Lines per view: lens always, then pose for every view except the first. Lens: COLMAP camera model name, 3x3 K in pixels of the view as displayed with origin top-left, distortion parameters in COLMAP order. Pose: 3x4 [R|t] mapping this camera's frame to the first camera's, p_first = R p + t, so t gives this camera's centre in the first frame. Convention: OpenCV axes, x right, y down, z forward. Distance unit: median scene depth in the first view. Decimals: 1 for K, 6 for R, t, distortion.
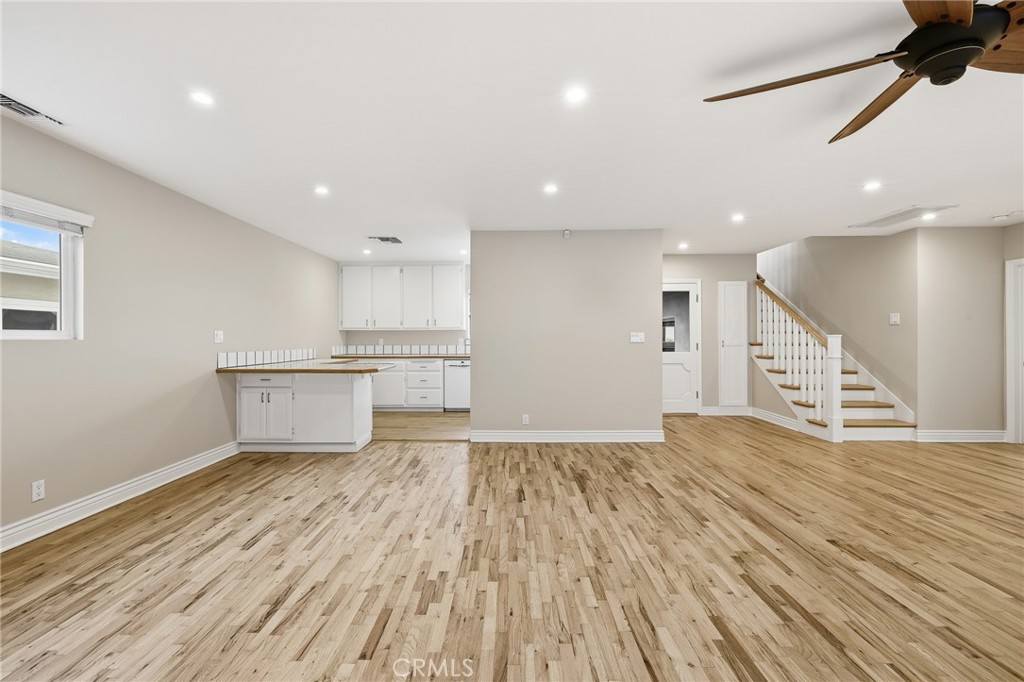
lens RADIAL K [[470.0, 0, 518.2], [0, 470.0, 340.4], [0, 0, 1]] dist [0.001671, 0.000569]
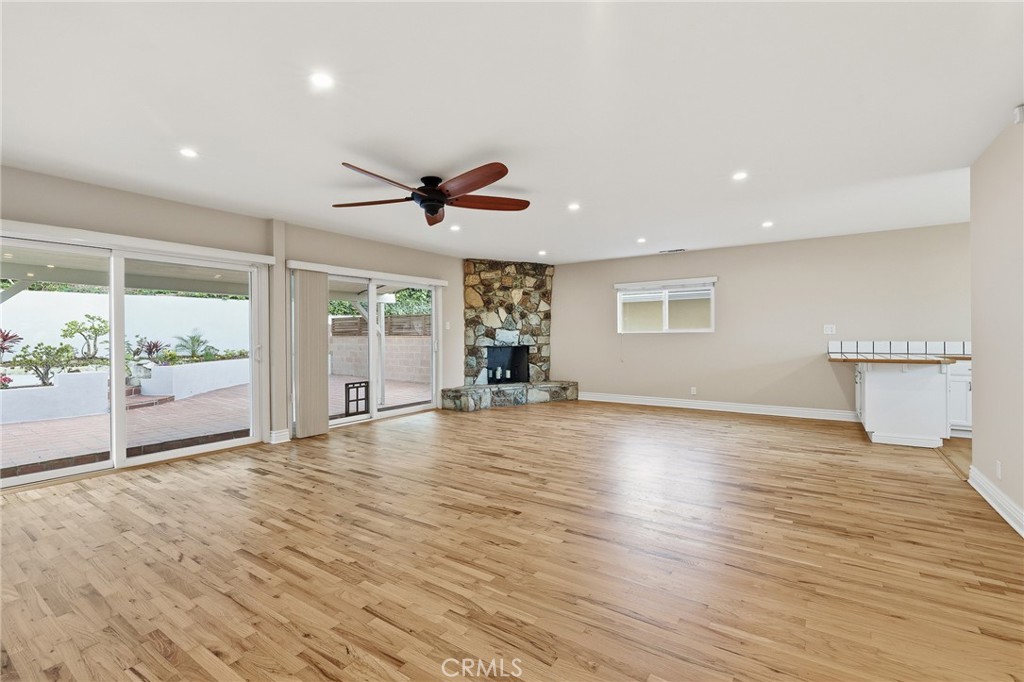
lens RADIAL K [[419.6, 0, 503.9], [0, 419.6, 336.6], [0, 0, 1]] dist [0.000073, 0.000111]
pose [[-0.595067, 0.006807, -0.803648, 0.881163], [0.005138, 0.999976, 0.004665, 0.003099], [0.803660, -0.001353, -0.595087, 0.932549]]
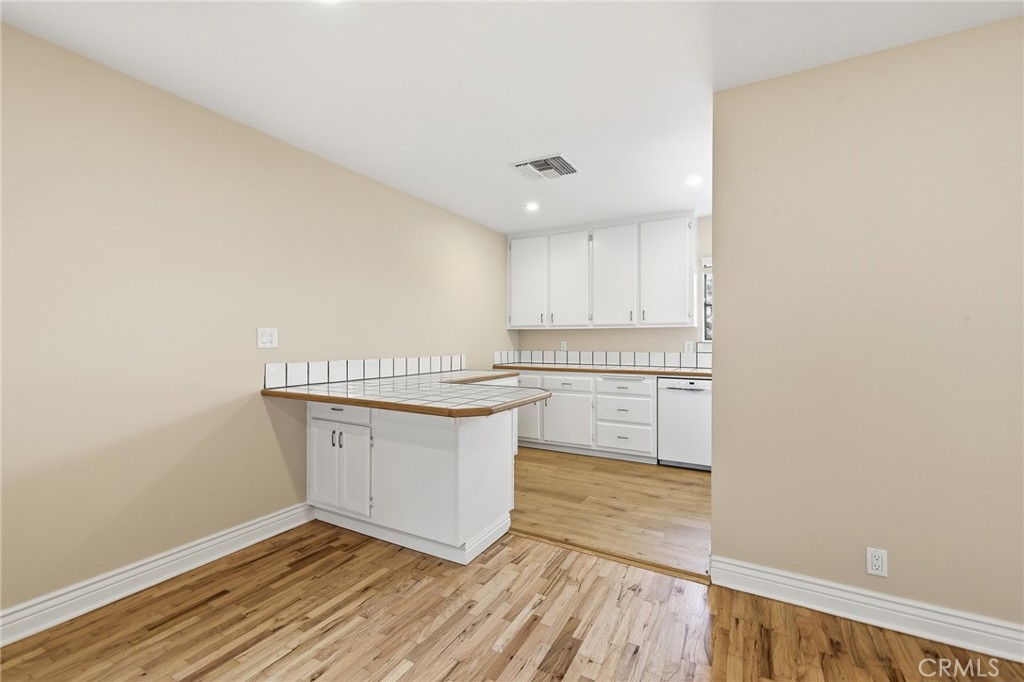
lens RADIAL K [[449.3, 0, 497.4], [0, 449.3, 340.5], [0, 0, 1]] dist [-0.000151, 0.000014]
pose [[0.865453, 0.003047, -0.500981, -0.074563], [-0.005504, 0.999979, -0.003425, -0.003352], [0.500960, 0.005721, 0.865452, 0.617363]]
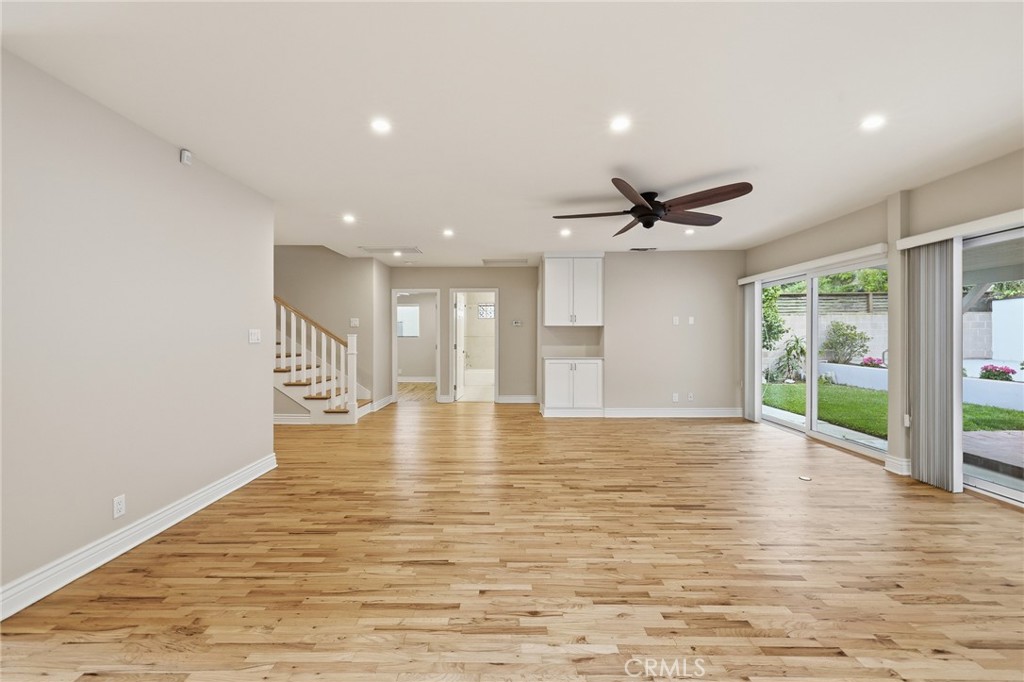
lens RADIAL K [[419.6, 0, 503.9], [0, 419.6, 336.6], [0, 0, 1]] dist [0.000073, 0.000111]
pose [[-0.000567, 0.000549, 1.000000, -0.485386], [0.003350, 0.999994, -0.000547, -0.012556], [-0.999994, 0.003349, -0.000569, 0.673051]]
